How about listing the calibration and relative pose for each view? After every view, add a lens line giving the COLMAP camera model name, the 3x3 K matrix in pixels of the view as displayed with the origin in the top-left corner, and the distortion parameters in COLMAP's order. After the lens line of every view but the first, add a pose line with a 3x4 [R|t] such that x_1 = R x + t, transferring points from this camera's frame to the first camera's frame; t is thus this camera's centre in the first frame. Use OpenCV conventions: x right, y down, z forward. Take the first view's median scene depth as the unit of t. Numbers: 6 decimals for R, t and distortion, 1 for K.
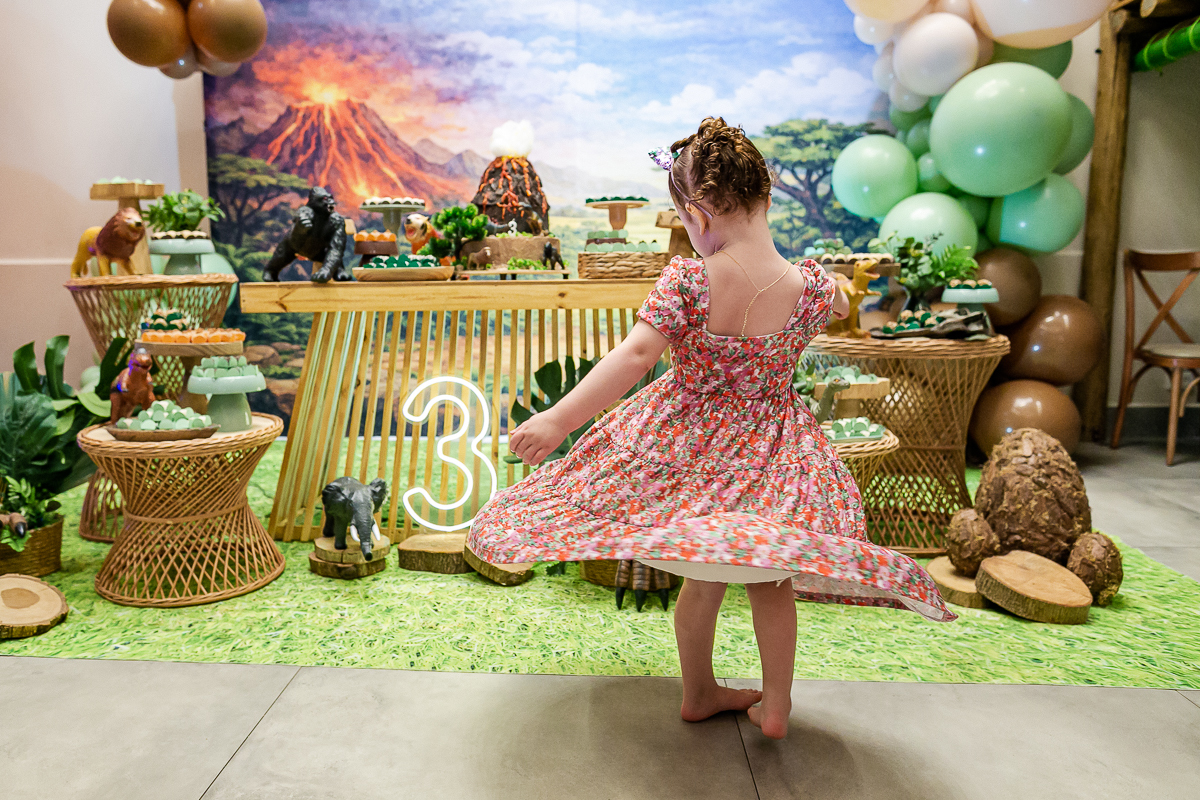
lens RADIAL K [[865.0, 0, 565.4], [0, 865.0, 394.2], [0, 0, 1]] dist [-0.040335, 0.006983]
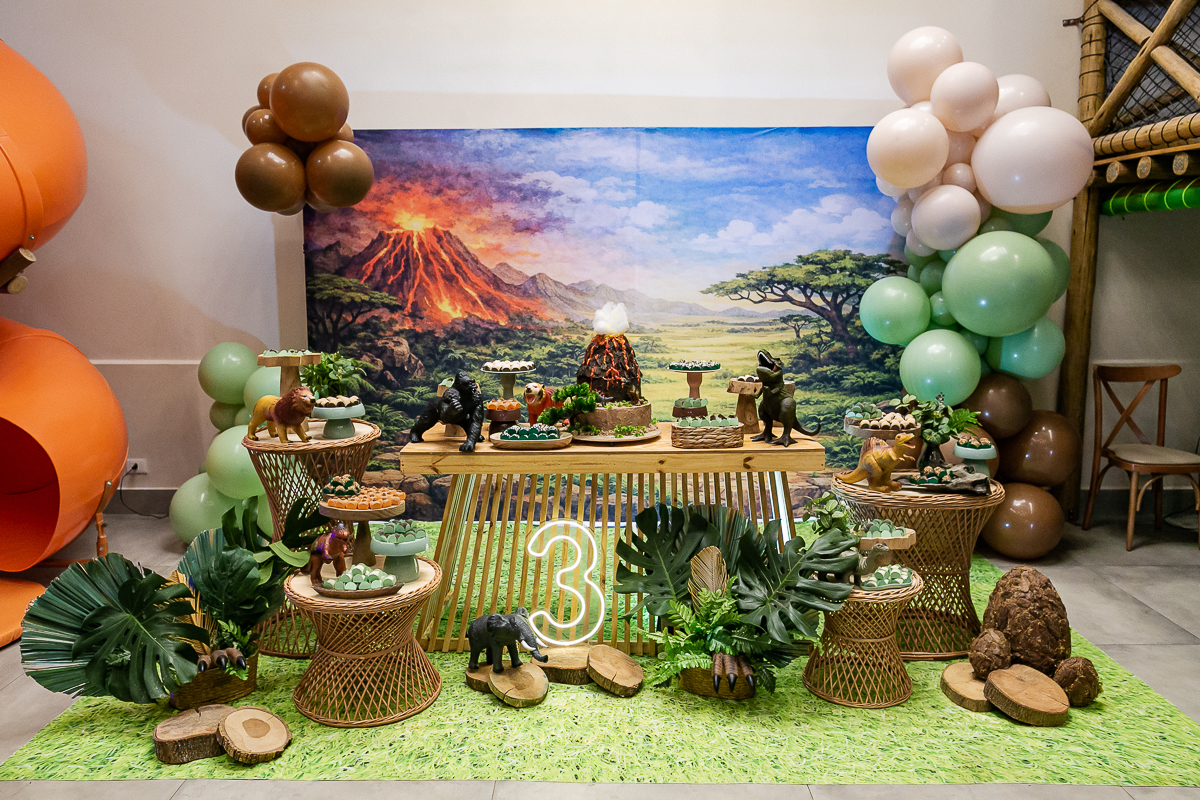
lens RADIAL K [[881.5, 0, 606.4], [0, 881.5, 373.9], [0, 0, 1]] dist [-0.053605, 0.002580]
pose [[0.998207, -0.002554, 0.059801, -0.099041], [0.003102, 0.999954, -0.009066, -0.142854], [-0.059775, 0.009236, 0.998169, -0.172782]]
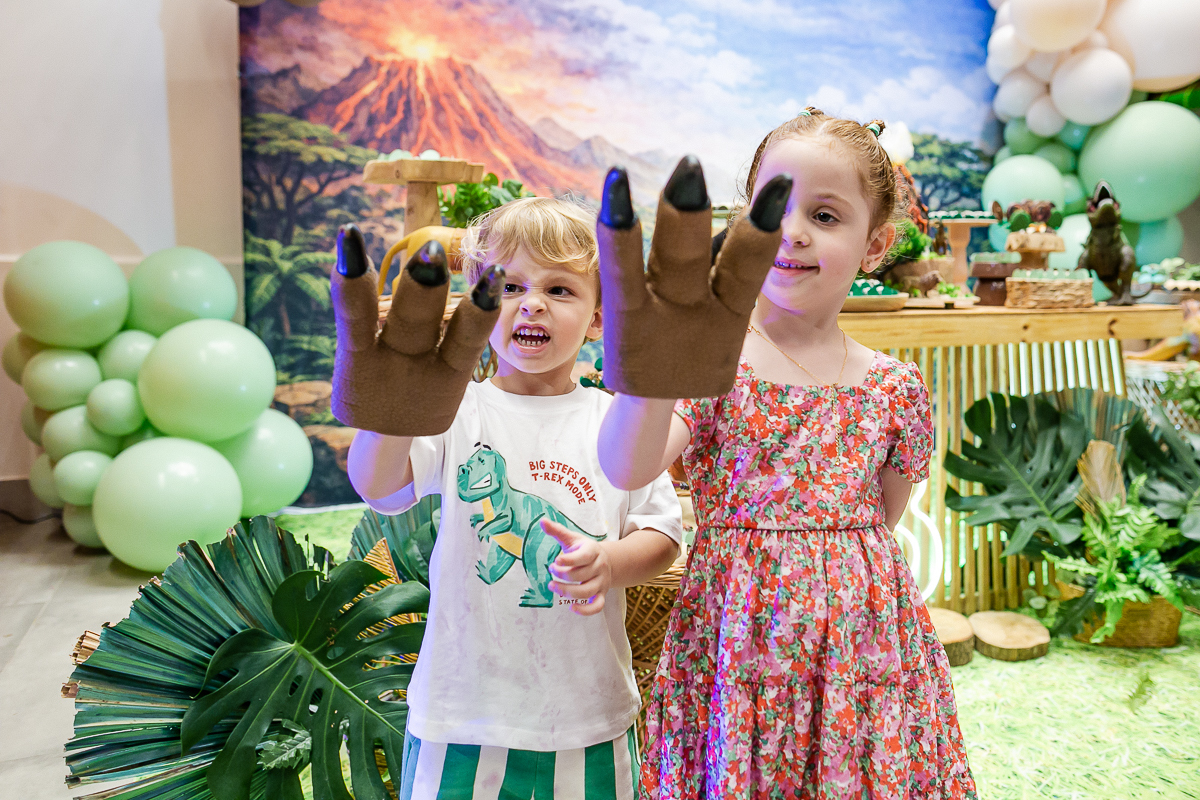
lens RADIAL K [[913.4, 0, 663.9], [0, 913.4, 361.2], [0, 0, 1]] dist [-0.045674, 0.002054]
pose [[0.894806, -0.029581, 0.445474, -0.463092], [0.043959, 0.998792, -0.021976, -0.046709], [-0.444285, 0.039247, 0.895025, 0.203916]]
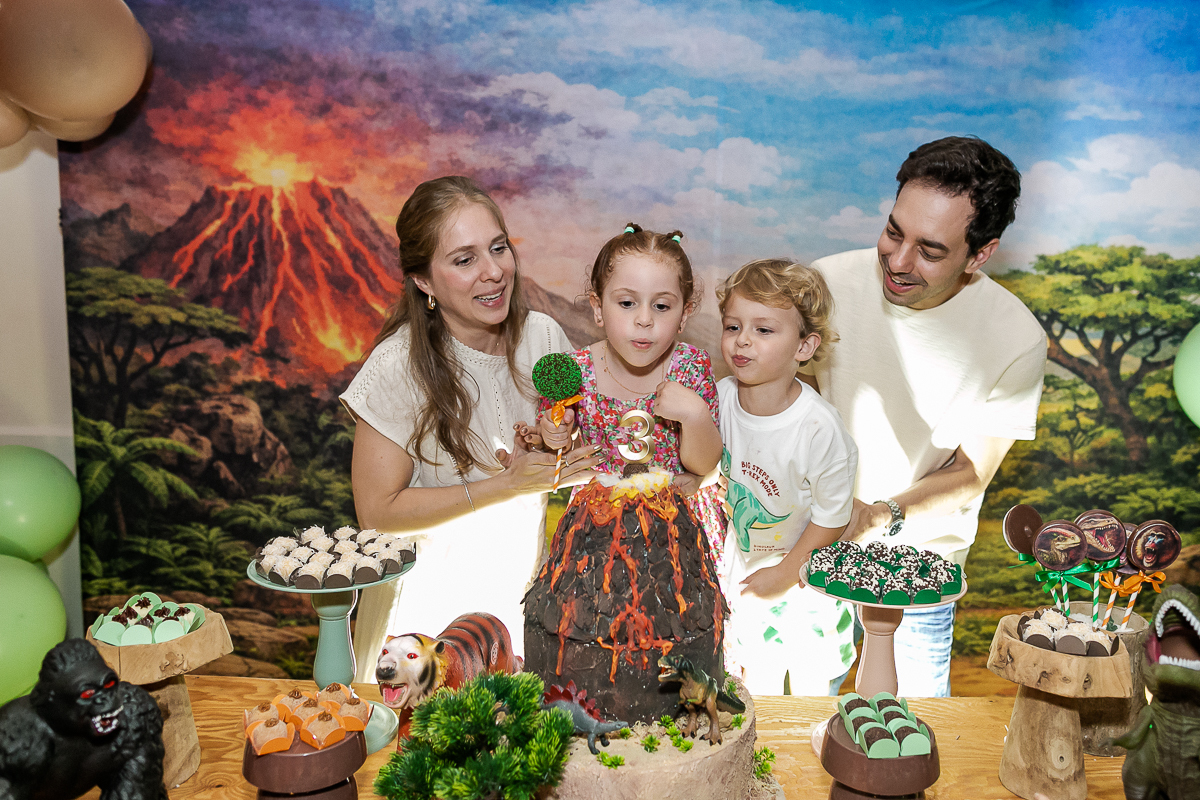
lens RADIAL K [[913.4, 0, 663.9], [0, 913.4, 361.2], [0, 0, 1]] dist [-0.045674, 0.002054]
pose [[0.998606, 0.025374, 0.046284, -0.047570], [-0.024209, 0.999381, -0.025543, -0.220427], [-0.046904, 0.024387, 0.998602, 0.404252]]
